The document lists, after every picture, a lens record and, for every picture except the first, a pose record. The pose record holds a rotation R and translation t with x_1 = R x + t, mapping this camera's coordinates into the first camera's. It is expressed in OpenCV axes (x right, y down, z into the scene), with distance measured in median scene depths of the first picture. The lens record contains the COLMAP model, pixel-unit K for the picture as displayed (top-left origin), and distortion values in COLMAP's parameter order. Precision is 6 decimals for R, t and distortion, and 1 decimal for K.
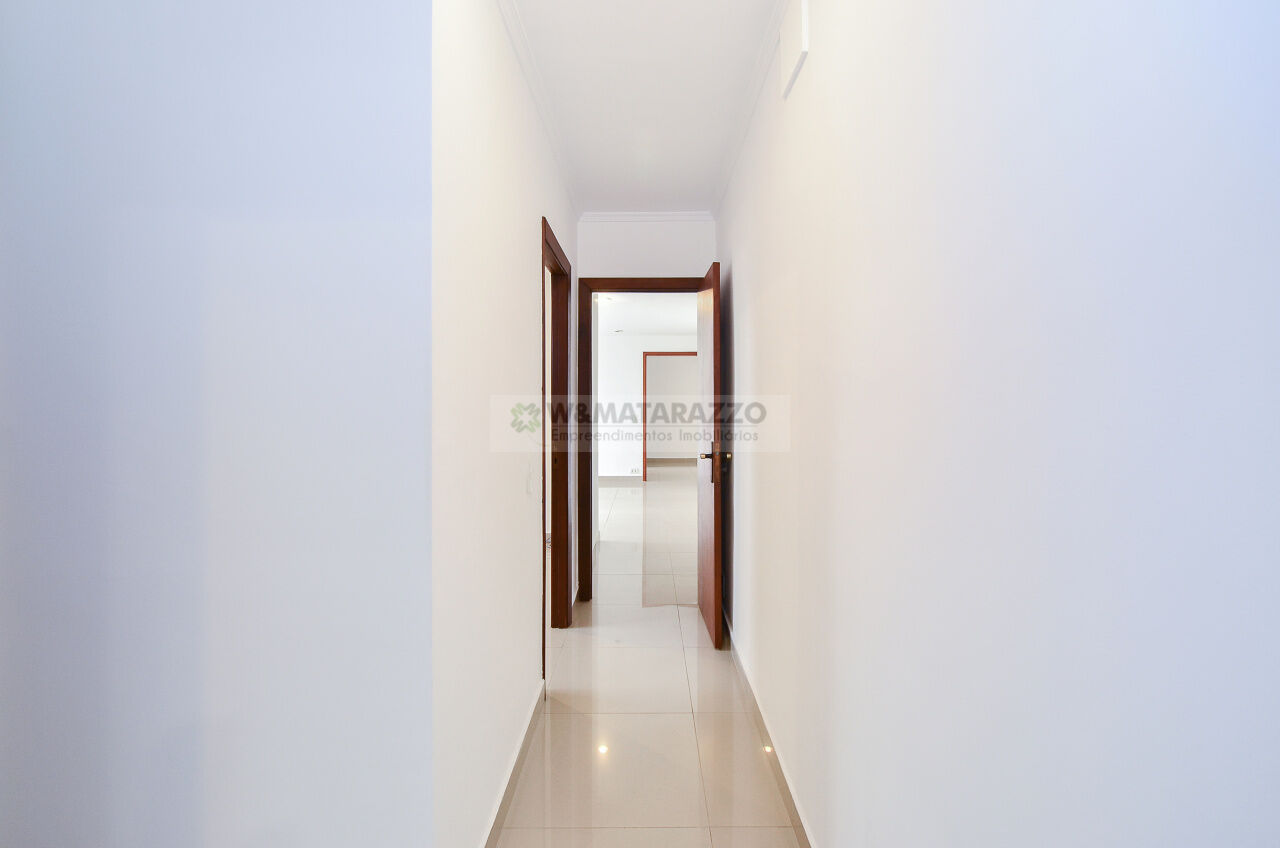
lens RADIAL K [[561.2, 0, 635.4], [0, 561.2, 419.3], [0, 0, 1]] dist [-0.004030, -0.000660]
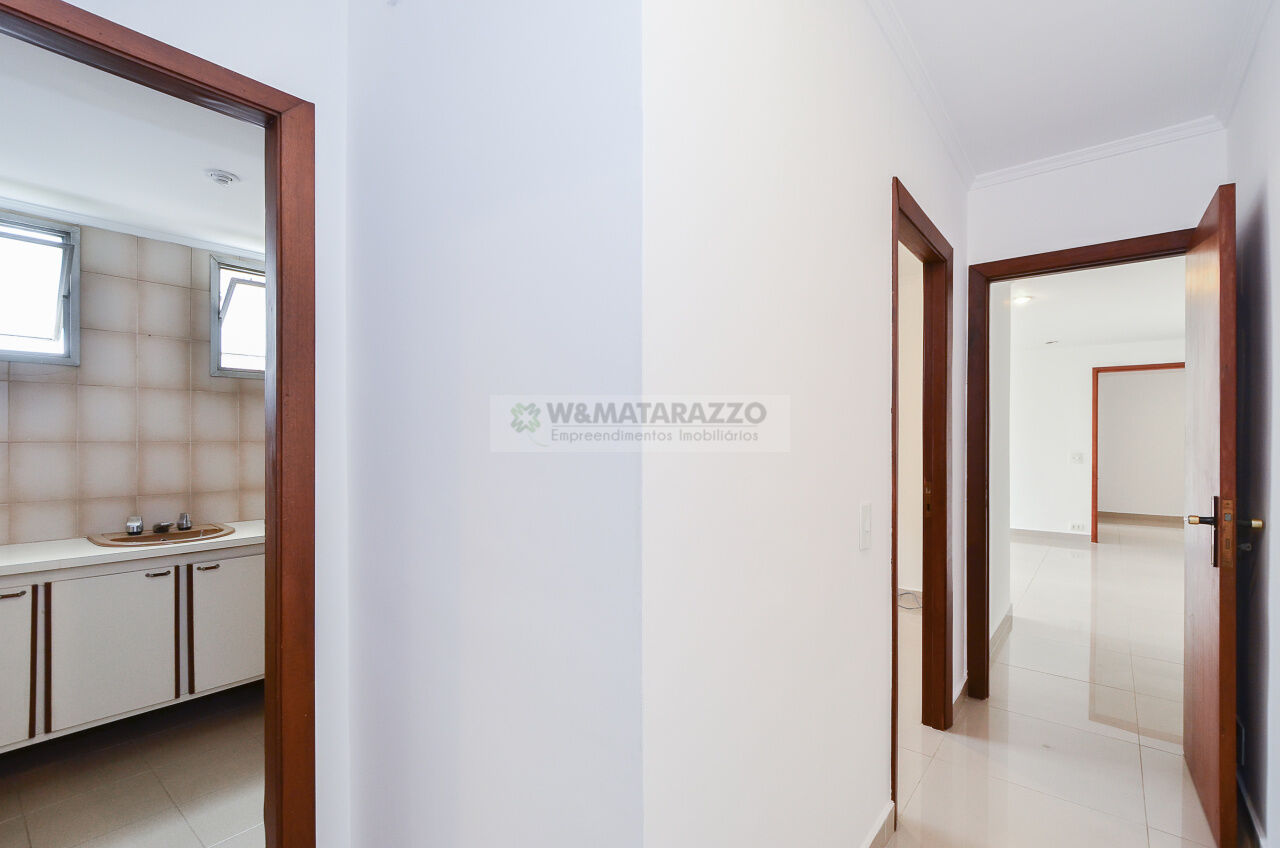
lens RADIAL K [[561.2, 0, 647.3], [0, 561.2, 441.7], [0, 0, 1]] dist [-0.004030, -0.000660]
pose [[0.786207, 0.008258, -0.617908, 0.024943], [-0.022568, 0.999627, -0.015356, 0.004817], [0.617551, 0.026018, 0.786100, 0.146331]]
